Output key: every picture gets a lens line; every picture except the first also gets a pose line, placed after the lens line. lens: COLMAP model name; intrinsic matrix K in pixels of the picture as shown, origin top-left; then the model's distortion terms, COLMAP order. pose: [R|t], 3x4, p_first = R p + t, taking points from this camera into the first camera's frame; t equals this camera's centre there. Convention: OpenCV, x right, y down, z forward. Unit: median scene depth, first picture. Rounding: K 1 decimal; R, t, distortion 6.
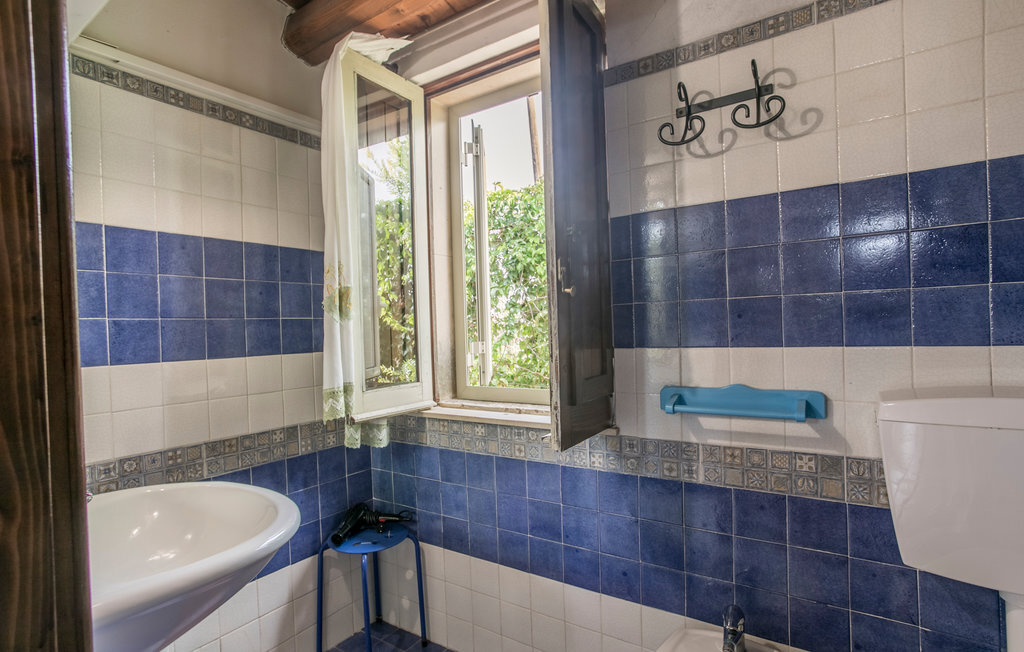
lens RADIAL K [[522.2, 0, 511.0], [0, 522.2, 329.5], [0, 0, 1]] dist [-0.005261, 0.001364]
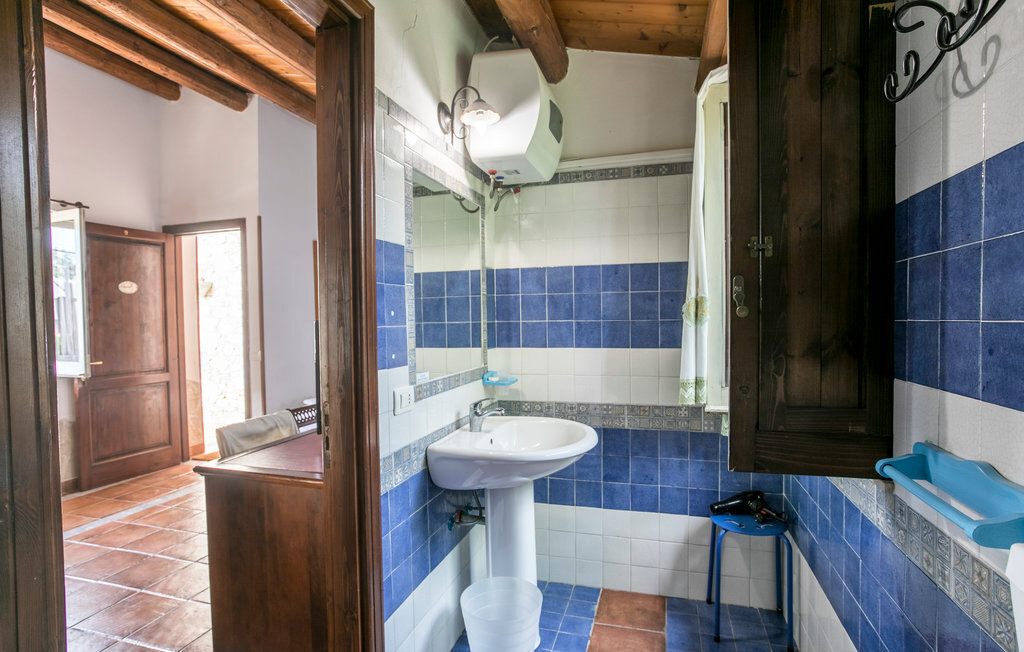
lens RADIAL K [[522.2, 0, 512.4], [0, 522.2, 329.7], [0, 0, 1]] dist [-0.005261, 0.001364]
pose [[0.309580, 0.047635, -0.949680, 0.691069], [0.000395, 0.998738, 0.050224, -0.066843], [0.950873, -0.015923, 0.309170, 0.236395]]
